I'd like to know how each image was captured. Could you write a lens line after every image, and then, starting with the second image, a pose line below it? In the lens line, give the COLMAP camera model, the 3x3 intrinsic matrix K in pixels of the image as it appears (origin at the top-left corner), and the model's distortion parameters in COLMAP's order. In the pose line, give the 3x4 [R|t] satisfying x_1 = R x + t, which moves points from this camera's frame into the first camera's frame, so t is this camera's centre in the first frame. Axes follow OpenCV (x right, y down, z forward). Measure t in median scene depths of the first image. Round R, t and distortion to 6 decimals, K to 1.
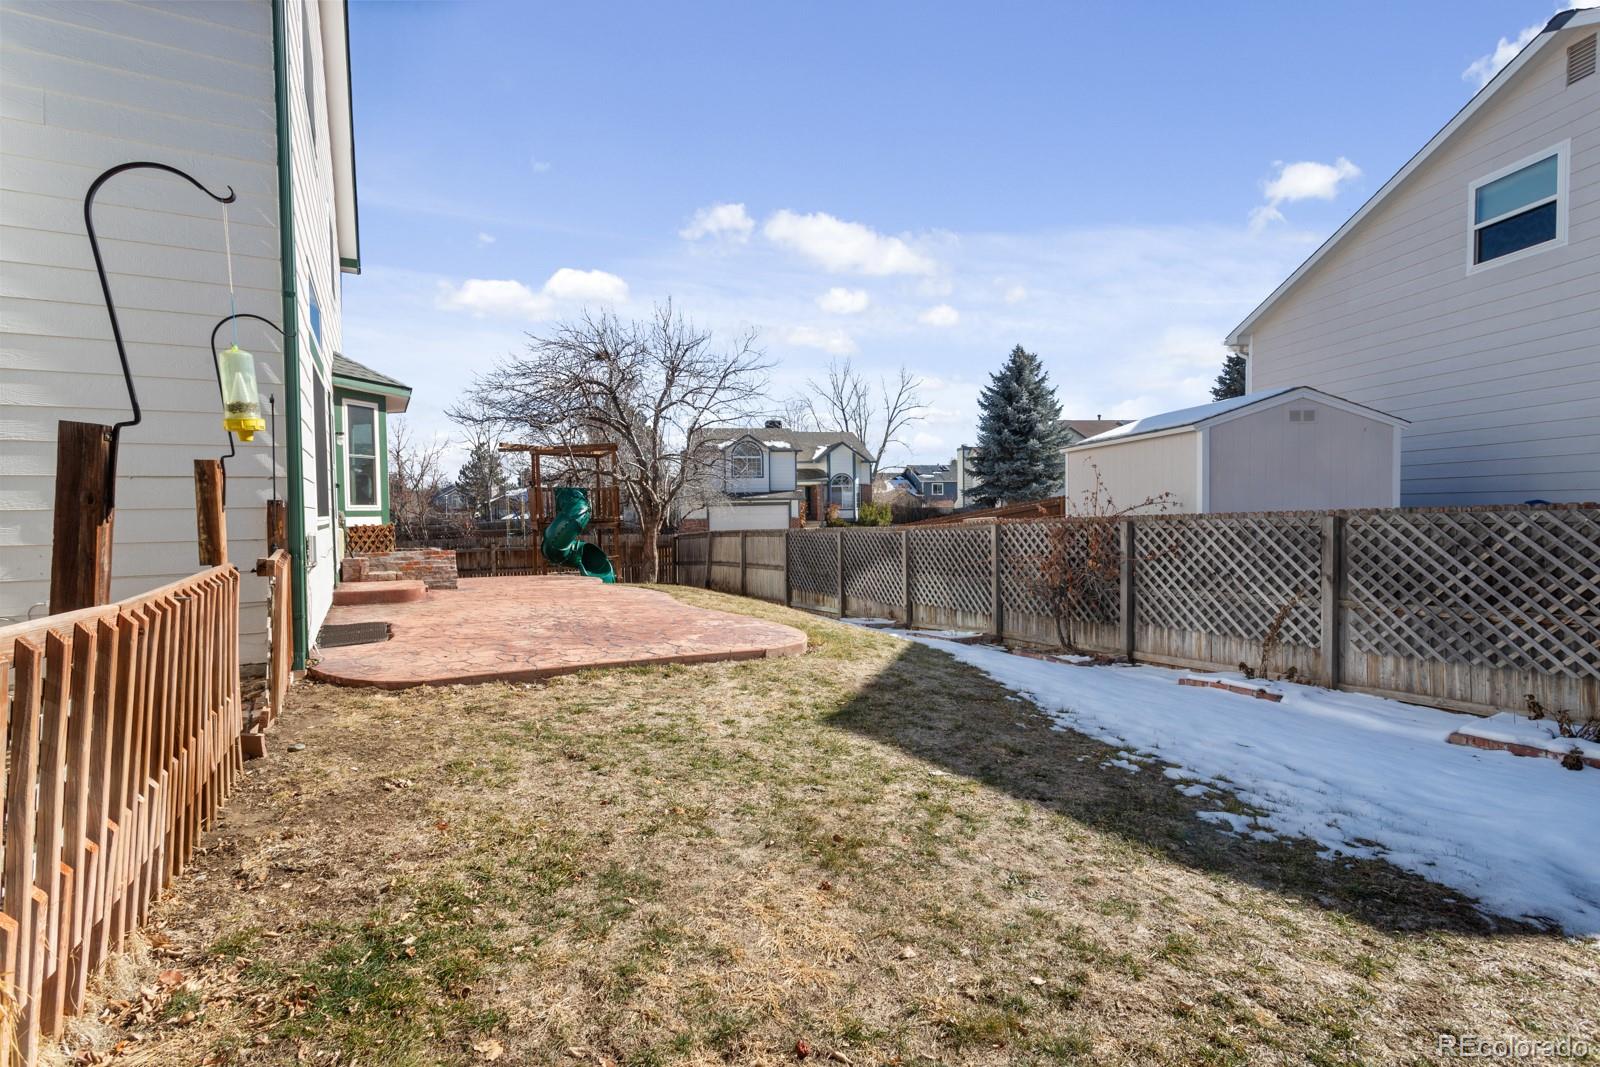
lens RADIAL K [[754.8, 0, 802.7], [0, 754.8, 535.4], [0, 0, 1]] dist [0.000894, 0.000408]
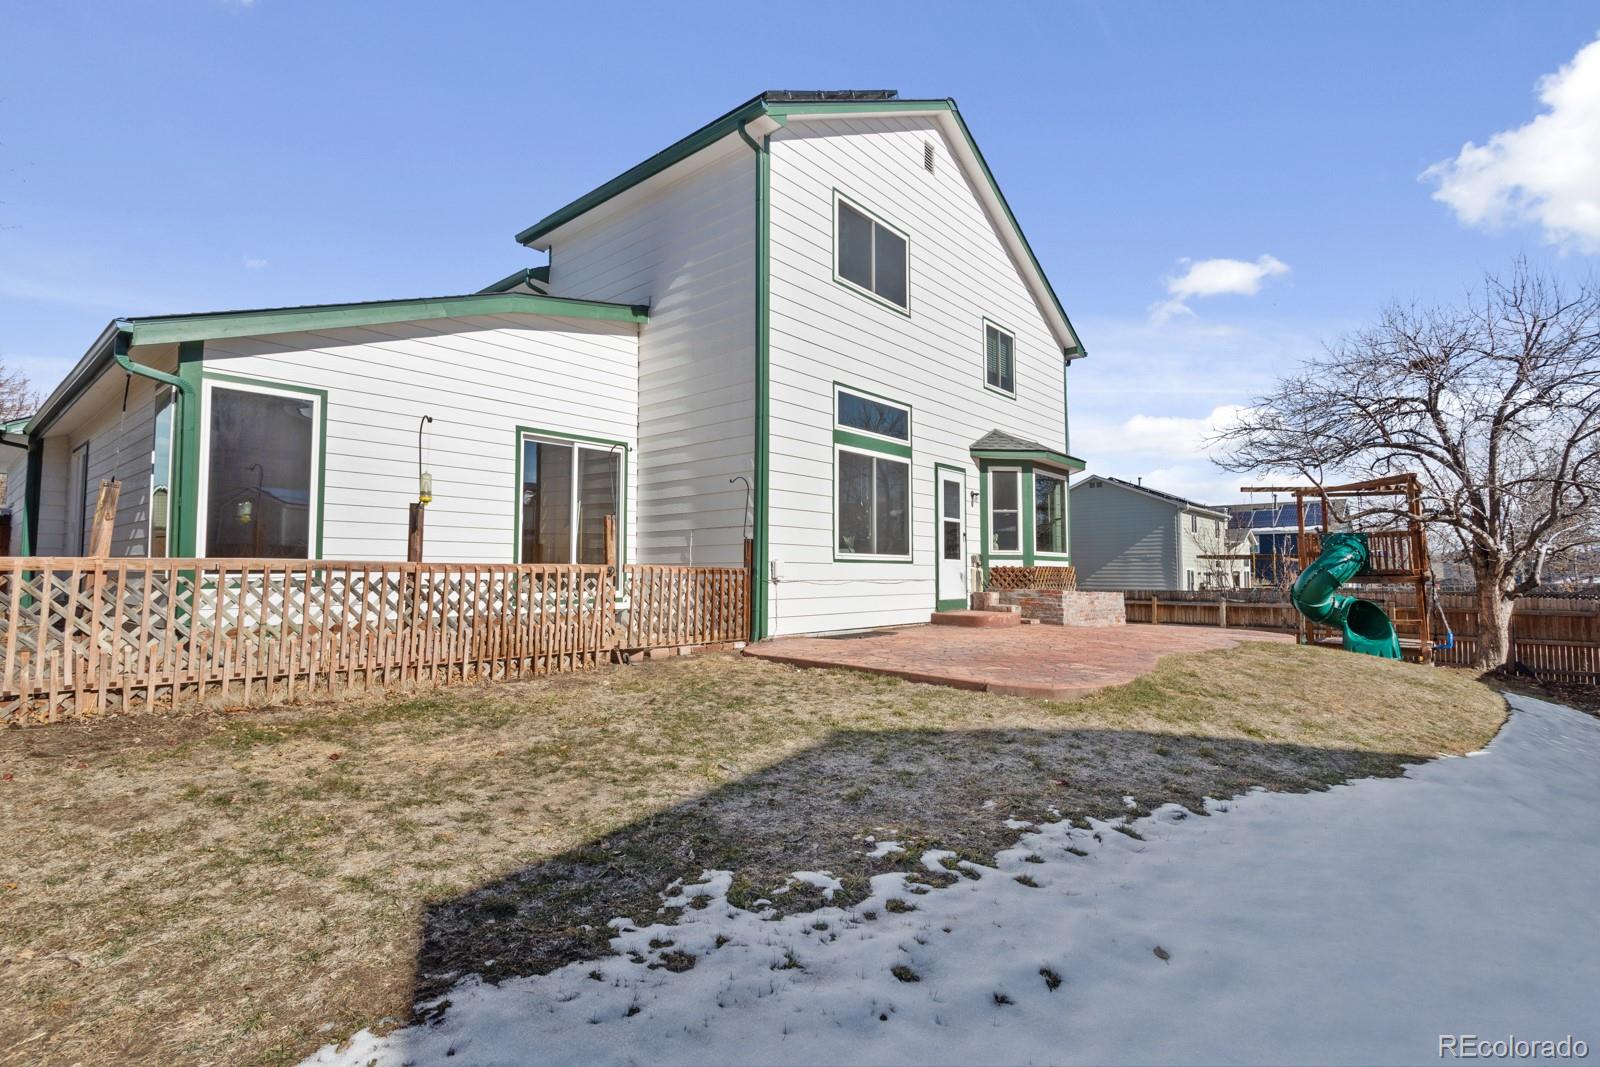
lens RADIAL K [[754.8, 0, 795.9], [0, 754.8, 531.4], [0, 0, 1]] dist [0.000894, 0.000408]
pose [[0.329899, -0.040226, -0.943159, 0.249274], [-0.043566, 0.997378, -0.057777, 0.008098], [0.943010, 0.060150, 0.327282, 0.145519]]
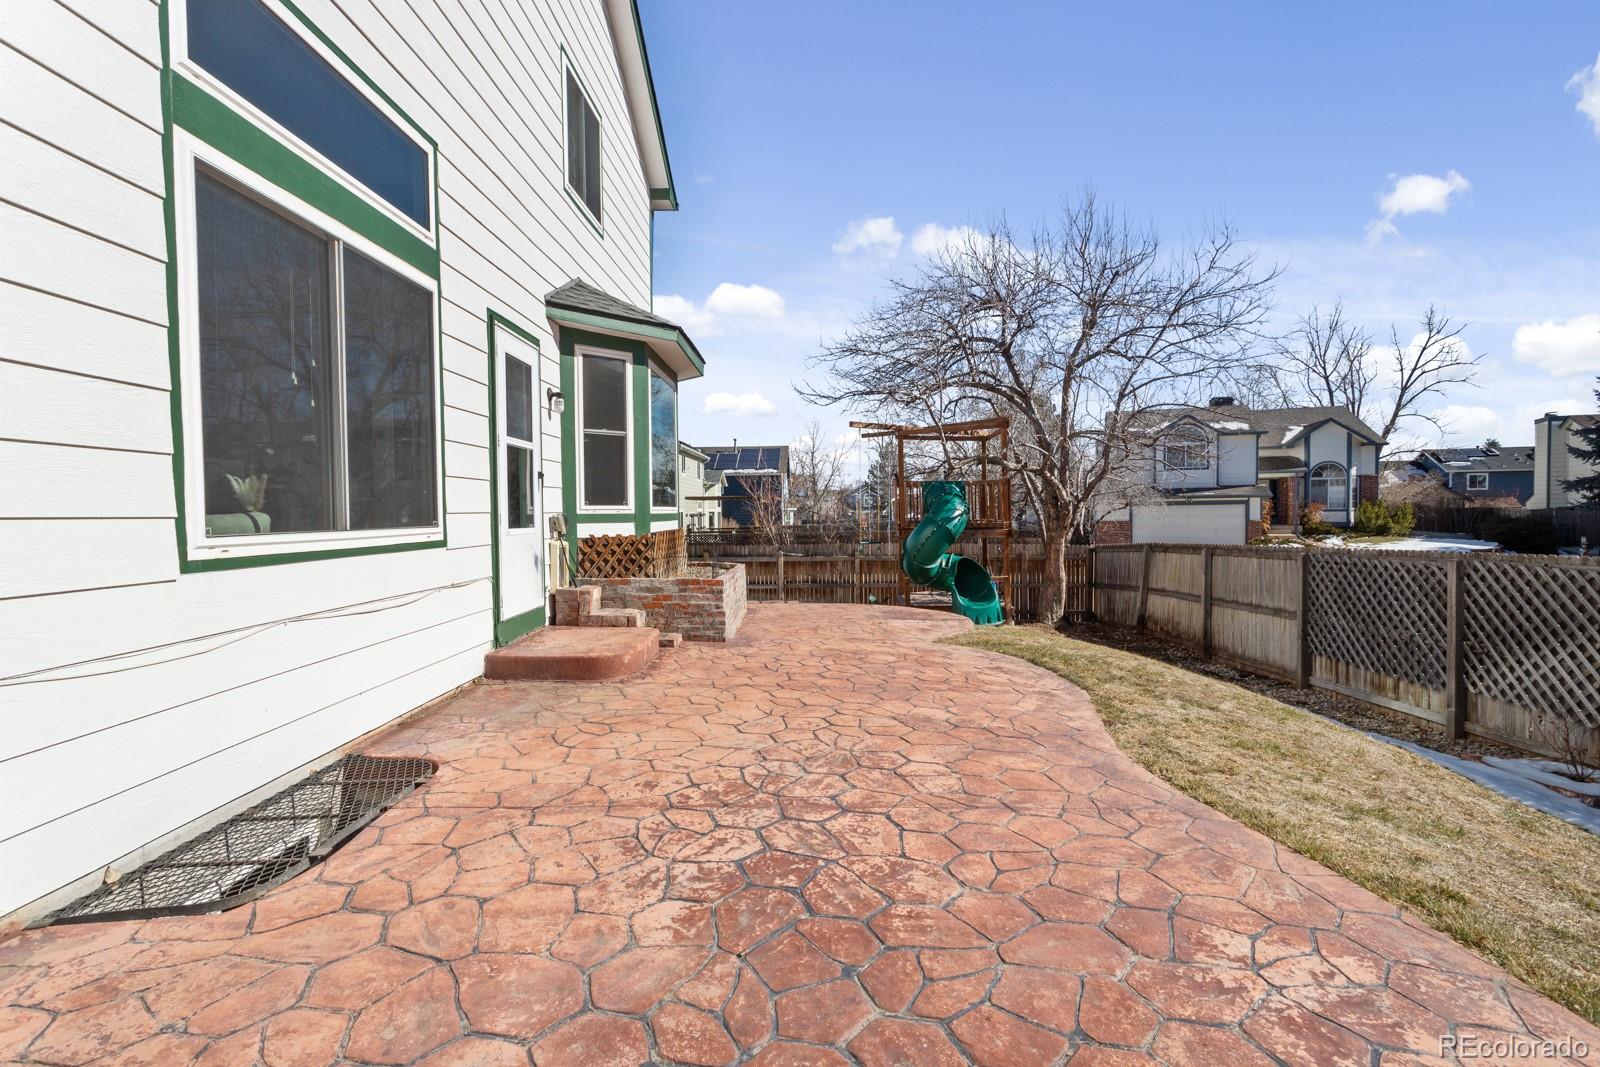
lens RADIAL K [[754.8, 0, 802.5], [0, 754.8, 525.1], [0, 0, 1]] dist [0.000894, 0.000408]
pose [[0.864571, 0.014709, -0.502296, -0.052436], [-0.020702, 0.999765, -0.006357, -0.011796], [0.502085, 0.015894, 0.864672, 0.273350]]
